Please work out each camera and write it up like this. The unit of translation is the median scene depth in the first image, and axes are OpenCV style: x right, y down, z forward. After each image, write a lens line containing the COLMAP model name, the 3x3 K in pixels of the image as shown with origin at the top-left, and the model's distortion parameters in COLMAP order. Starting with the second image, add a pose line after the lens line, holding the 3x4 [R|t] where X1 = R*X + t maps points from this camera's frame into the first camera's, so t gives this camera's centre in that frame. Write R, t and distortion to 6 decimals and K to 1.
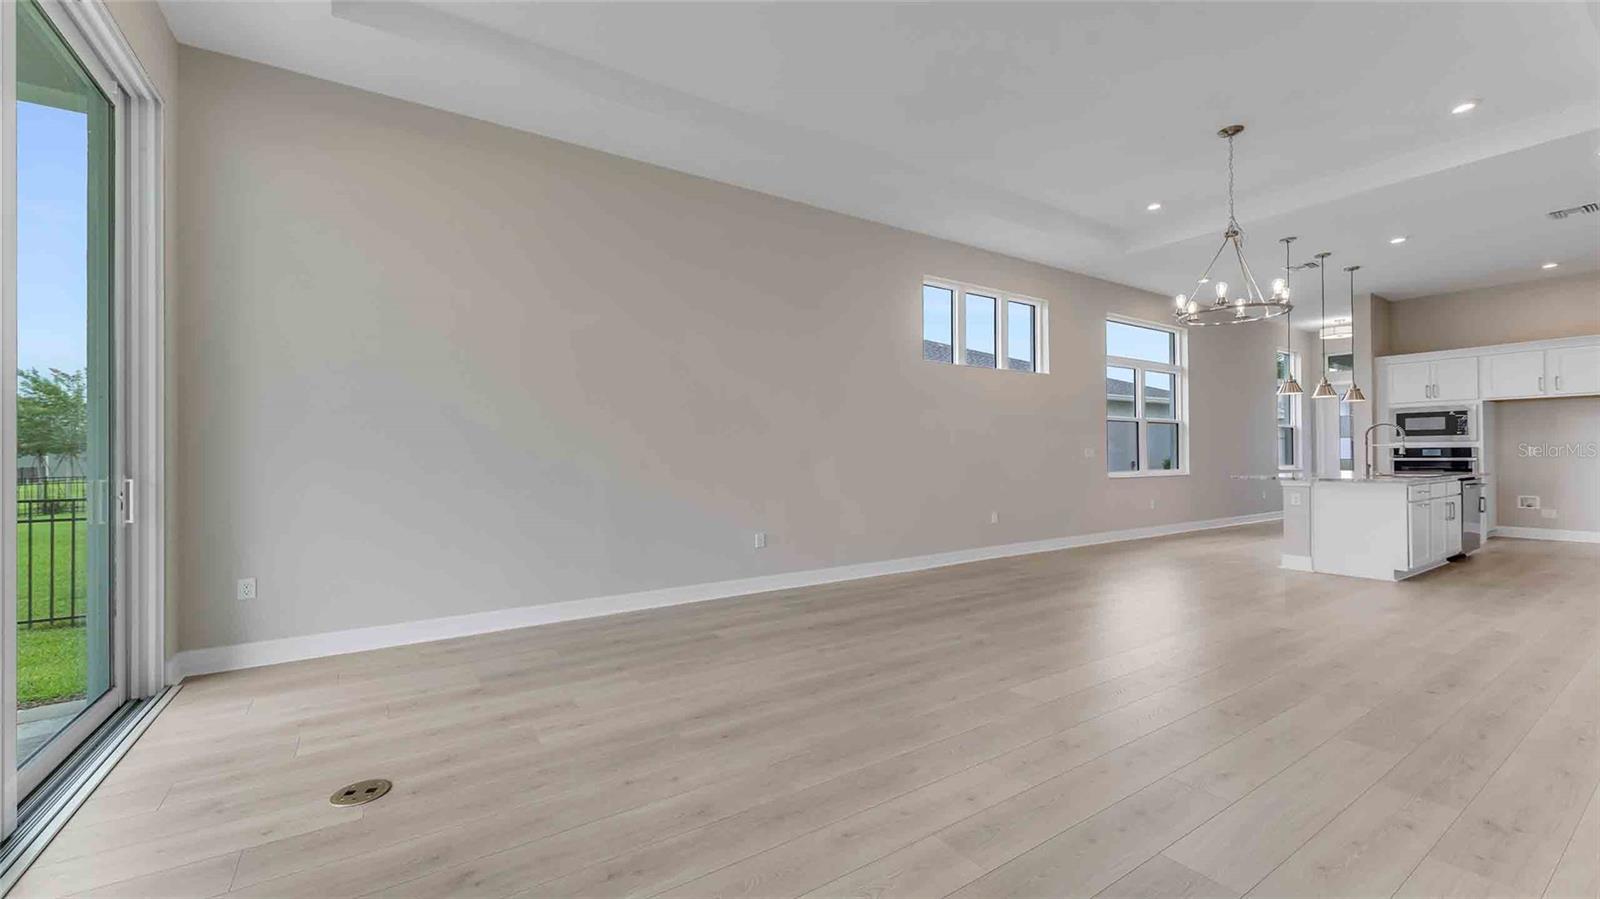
lens RADIAL K [[665.5, 0, 804.6], [0, 665.5, 447.0], [0, 0, 1]] dist [0.014913, -0.000093]
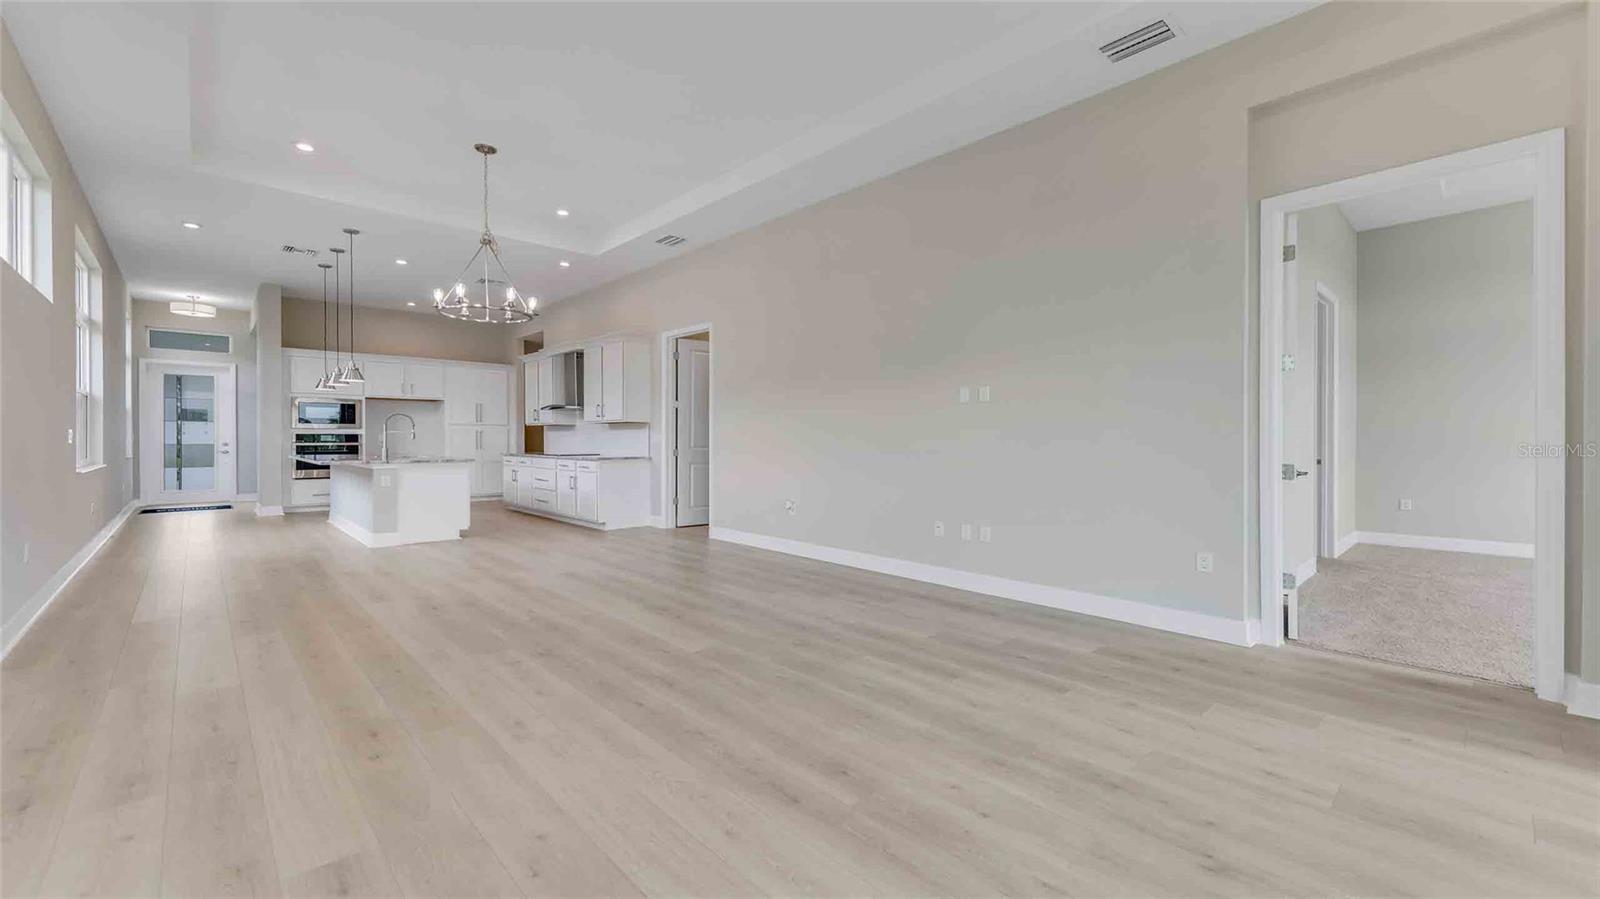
lens RADIAL K [[645.4, 0, 799.9], [0, 645.4, 434.0], [0, 0, 1]] dist [0.002137, 0.000117]
pose [[-0.178872, 0.015991, 0.983742, -0.335781], [-0.014578, 0.999715, -0.018901, 0.011272], [-0.983764, -0.017722, -0.178588, 0.447960]]
